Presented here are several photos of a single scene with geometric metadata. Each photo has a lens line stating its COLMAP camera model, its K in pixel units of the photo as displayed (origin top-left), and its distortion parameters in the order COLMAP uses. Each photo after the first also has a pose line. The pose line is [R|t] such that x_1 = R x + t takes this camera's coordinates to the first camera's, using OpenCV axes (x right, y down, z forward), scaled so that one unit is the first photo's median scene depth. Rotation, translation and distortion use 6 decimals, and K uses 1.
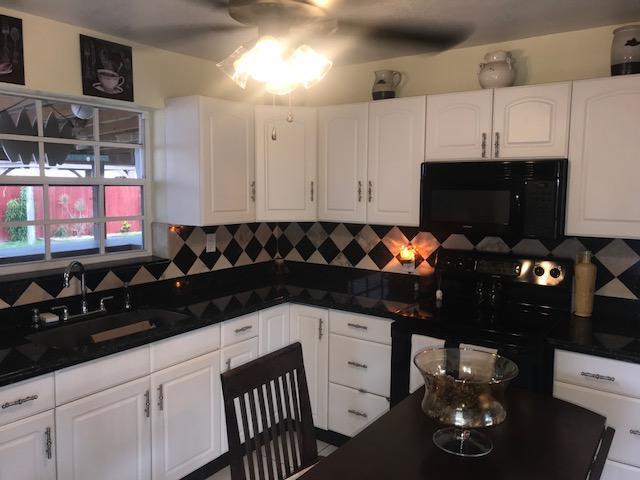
lens RADIAL K [[524.3, 0, 310.4], [0, 524.3, 248.1], [0, 0, 1]] dist [0.035244, -0.035376]
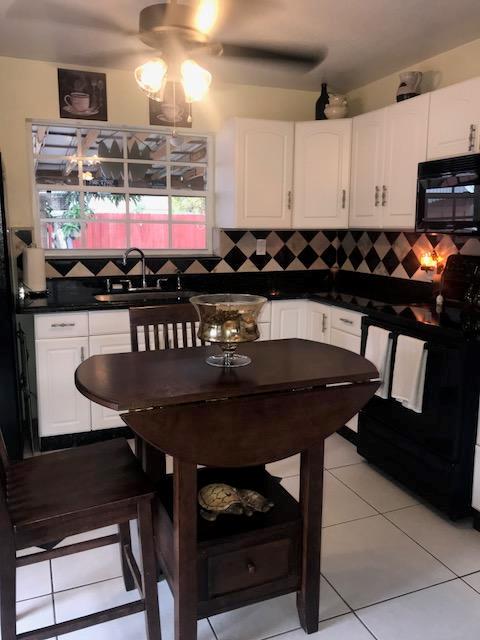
lens RADIAL K [[524.3, 0, 236.9], [0, 524.3, 324.3], [0, 0, 1]] dist [0.035244, -0.035376]
pose [[0.847288, 0.098735, -0.521876, 0.431351], [-0.066668, 0.994569, 0.079927, 0.078479], [0.526934, -0.032929, 0.849268, -0.034885]]
